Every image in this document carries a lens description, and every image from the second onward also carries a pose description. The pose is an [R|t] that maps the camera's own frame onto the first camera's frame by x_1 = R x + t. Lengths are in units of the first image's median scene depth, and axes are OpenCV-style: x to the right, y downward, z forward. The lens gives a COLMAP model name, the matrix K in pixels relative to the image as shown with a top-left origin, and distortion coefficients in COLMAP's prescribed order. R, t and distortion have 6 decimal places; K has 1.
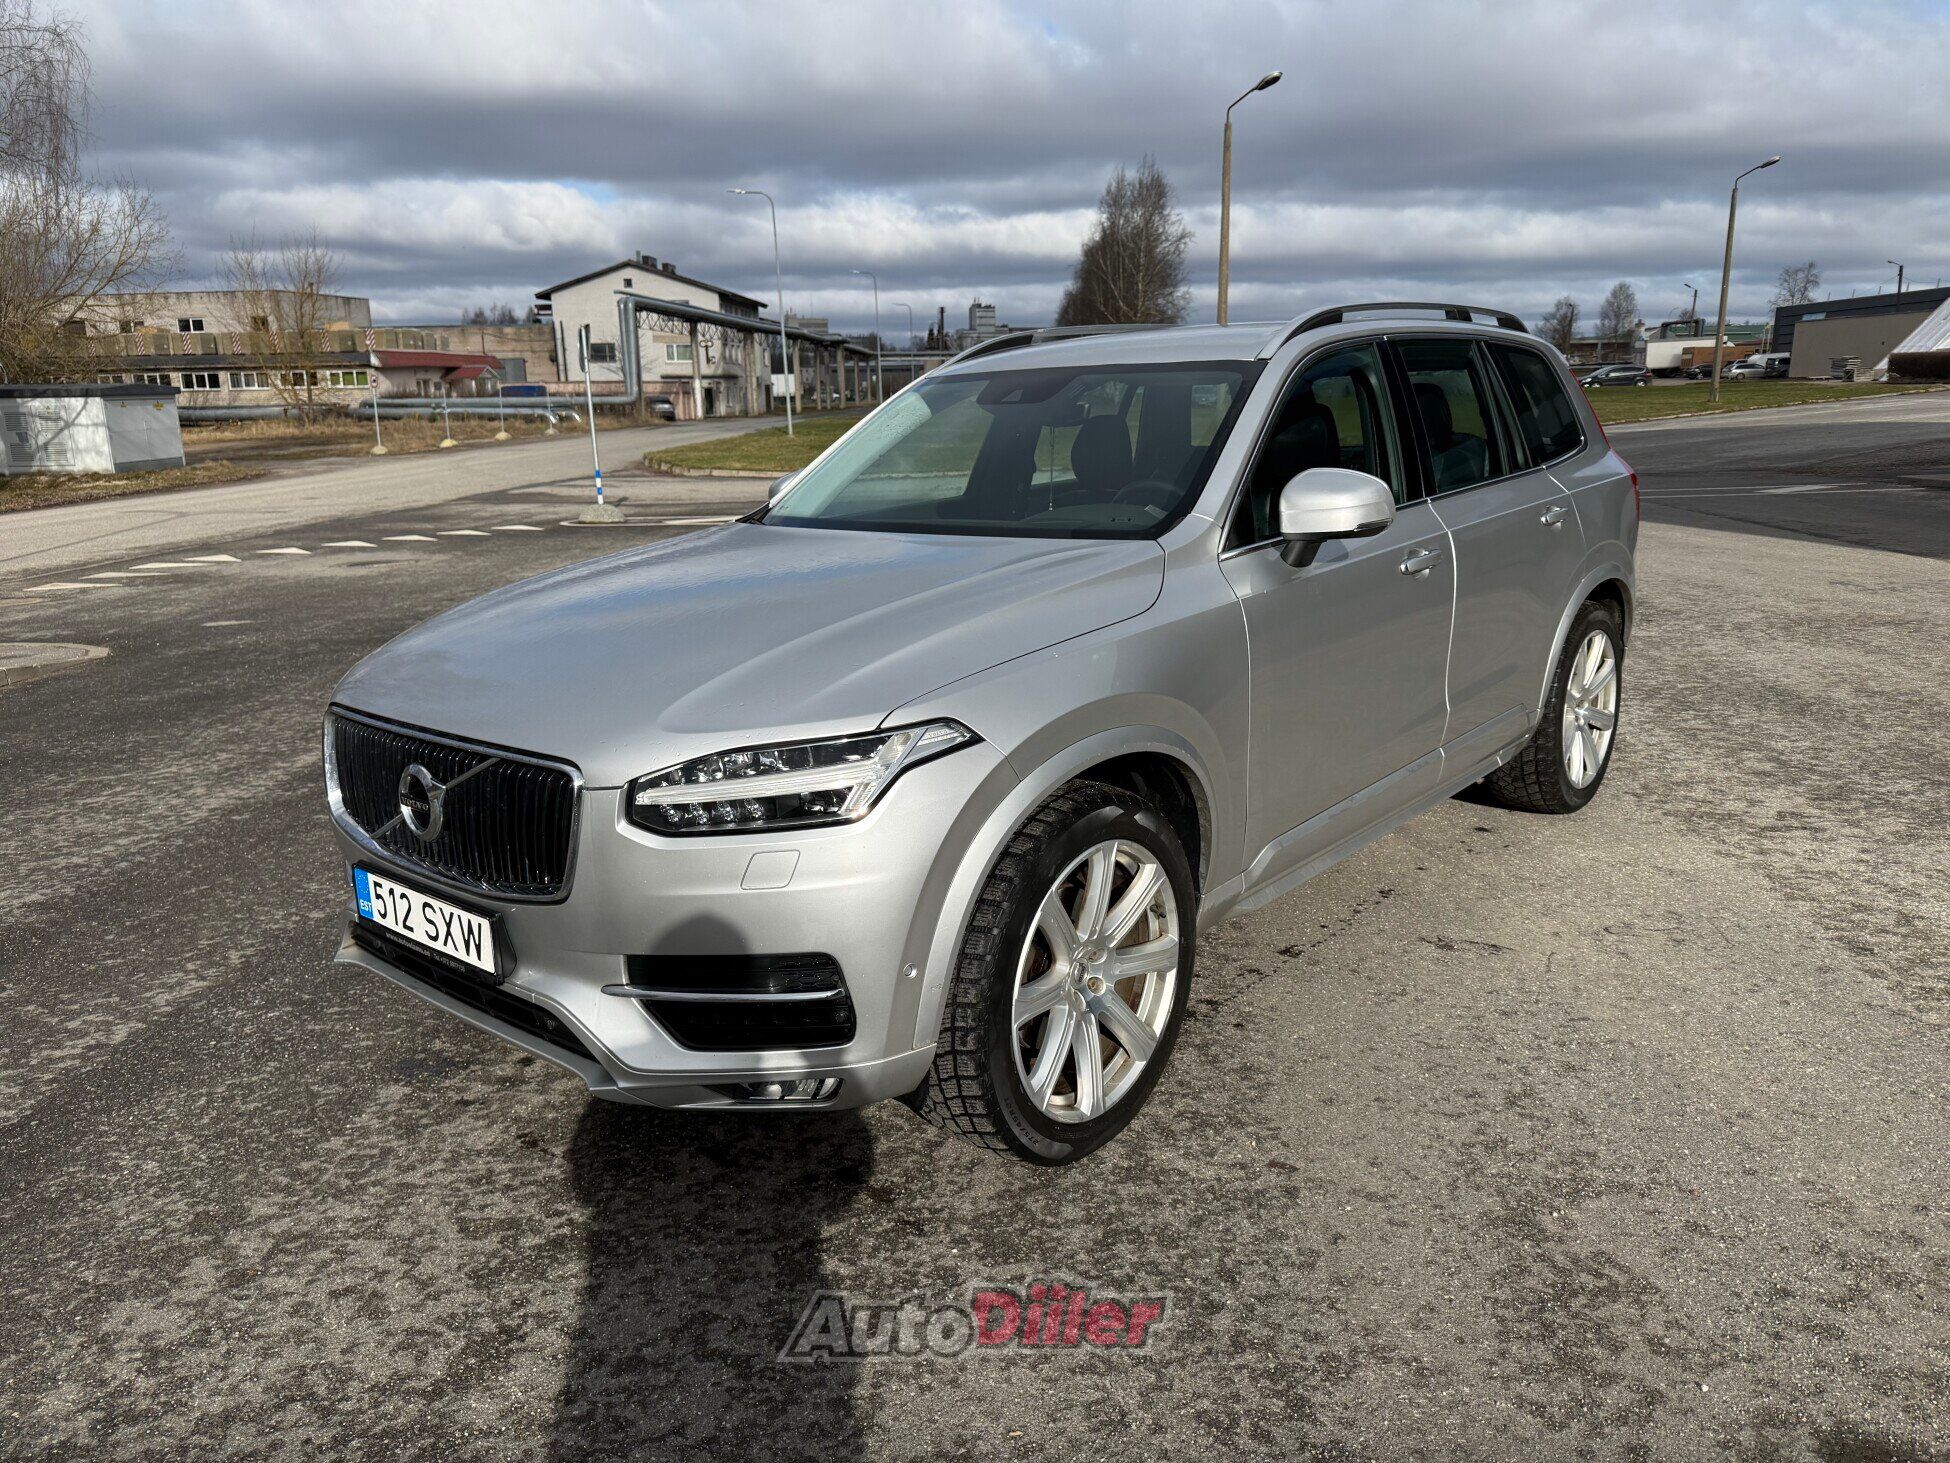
lens RADIAL K [[1374.0, 0, 975.0], [0, 1374.0, 731.5], [0, 0, 1]] dist [0.019235, -0.029702]
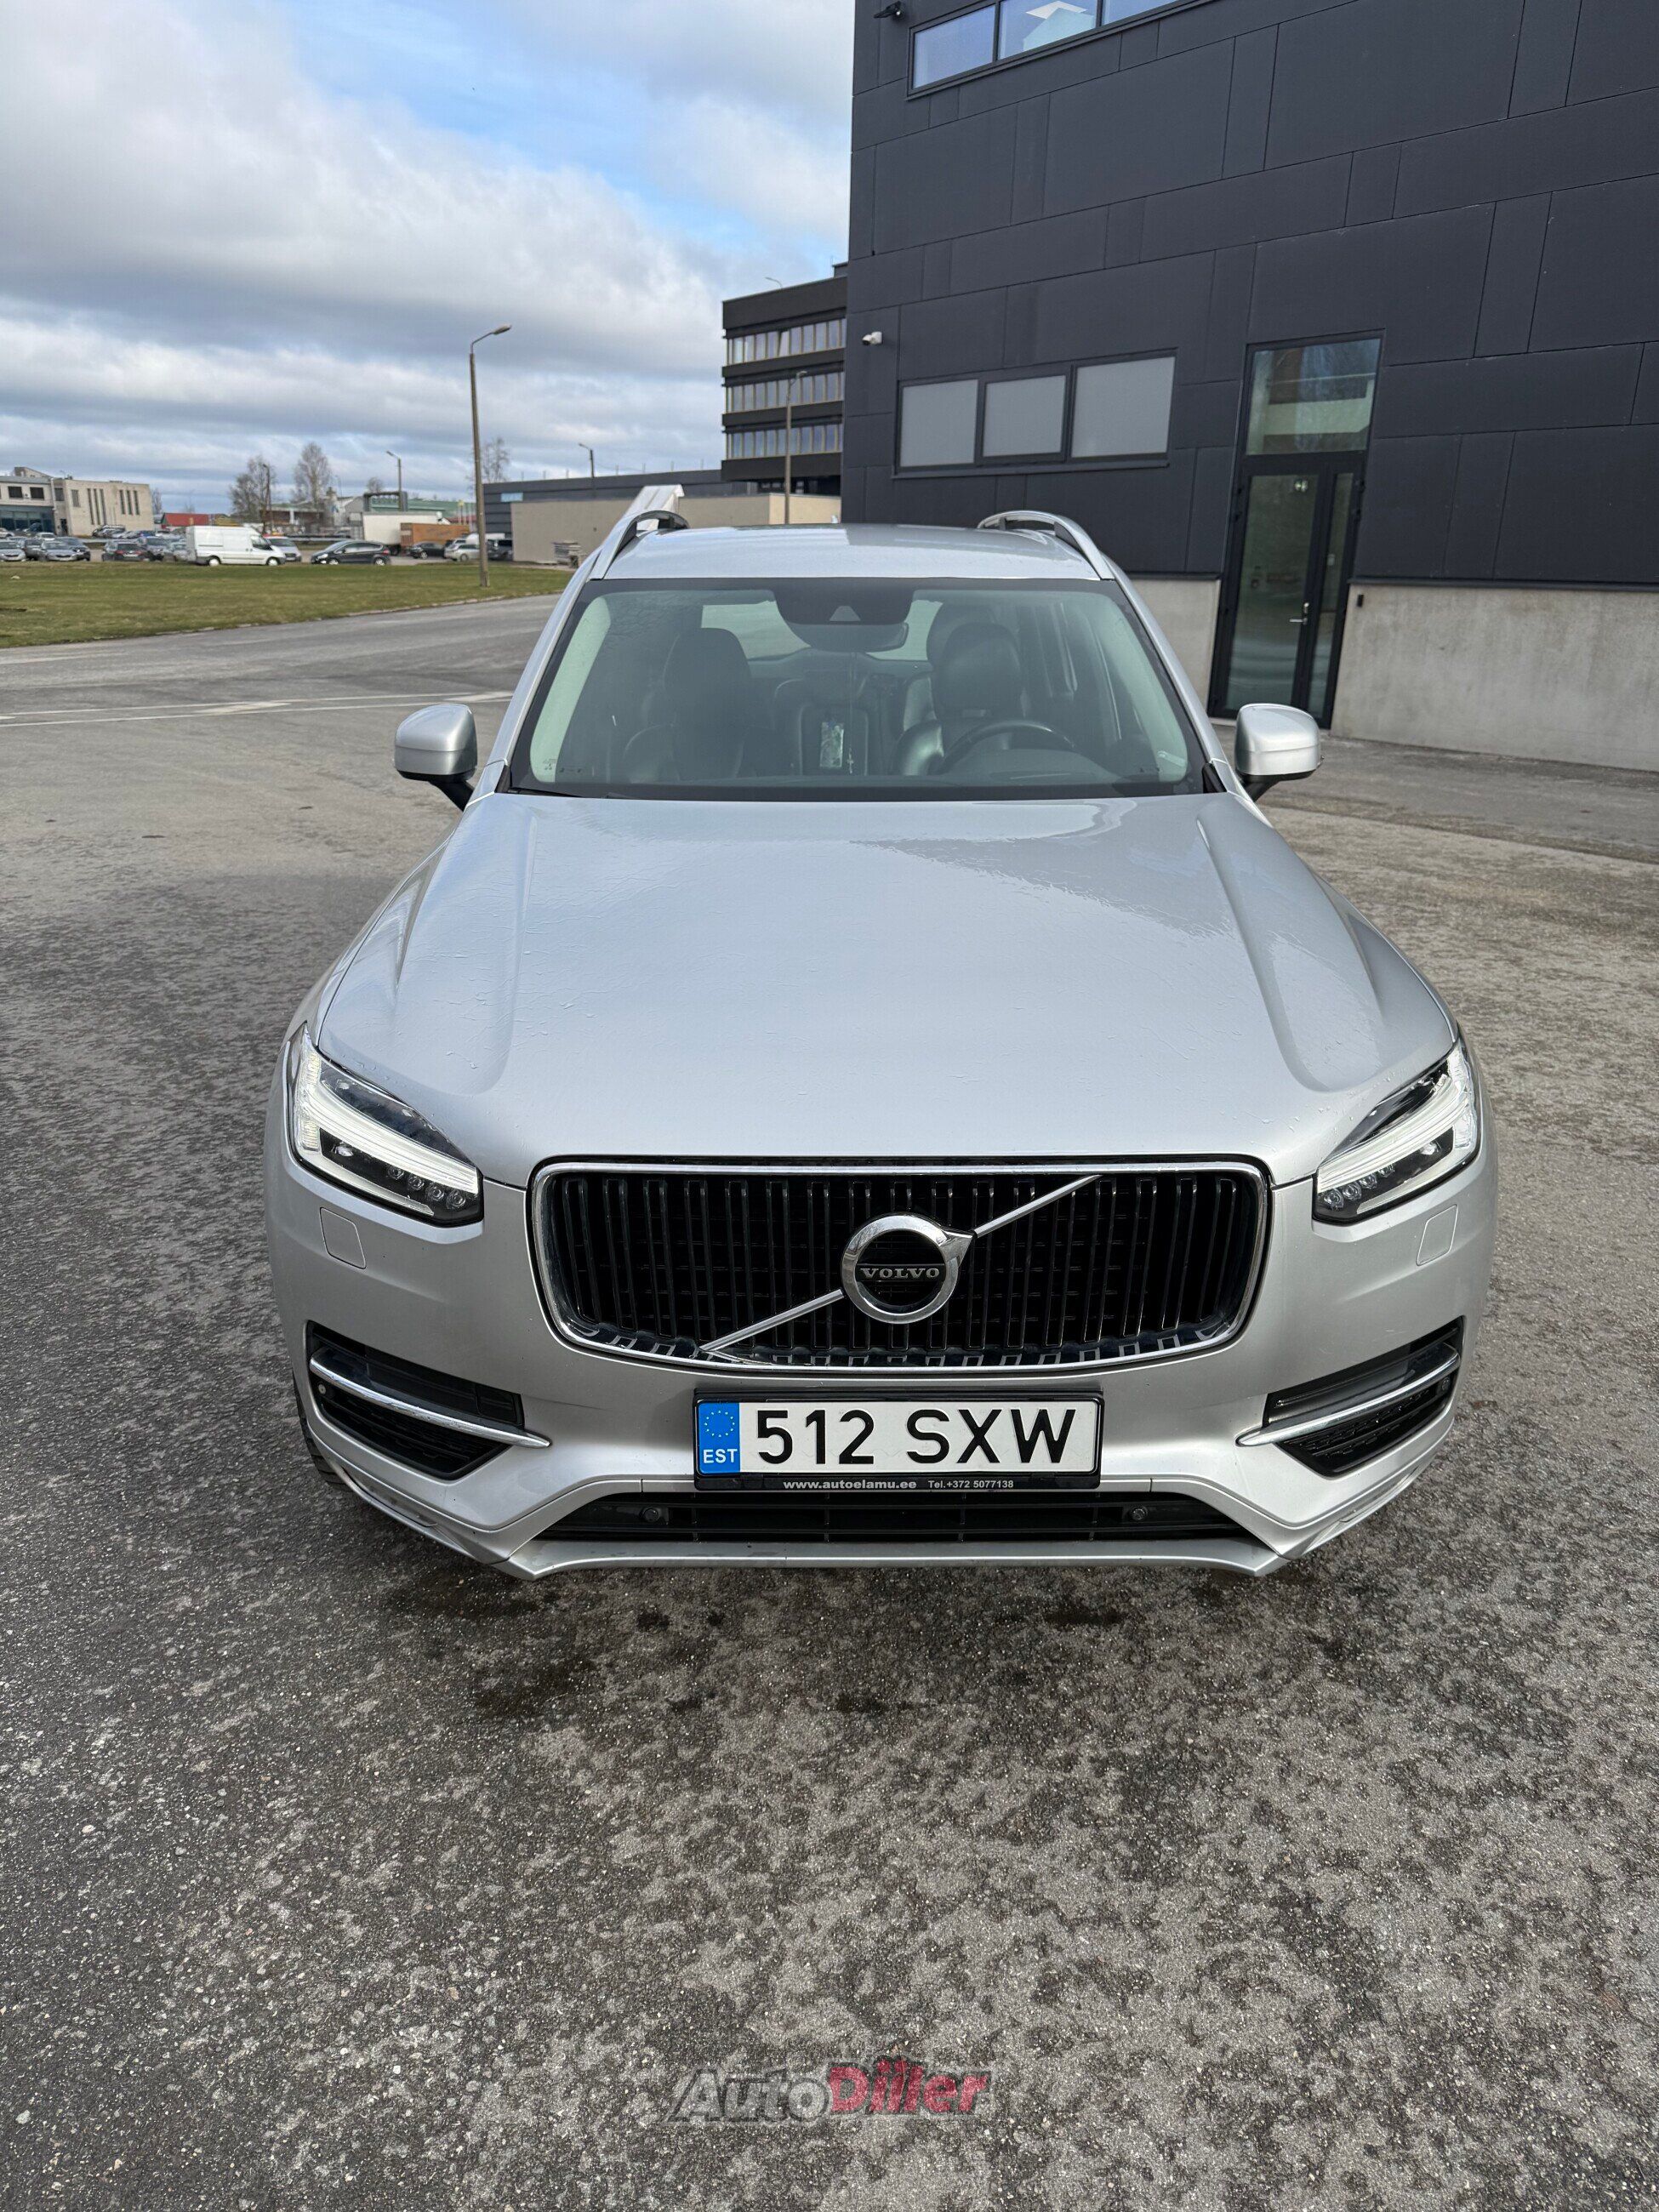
lens RADIAL K [[1554.4, 0, 829.5], [0, 1554.4, 1106.0], [0, 0, 1]] dist [0.012223, -0.014817]
pose [[0.748063, -0.187263, 0.636659, -0.918899], [0.127395, 0.982041, 0.139165, -0.139305], [-0.651286, -0.022997, 0.758484, 0.479778]]
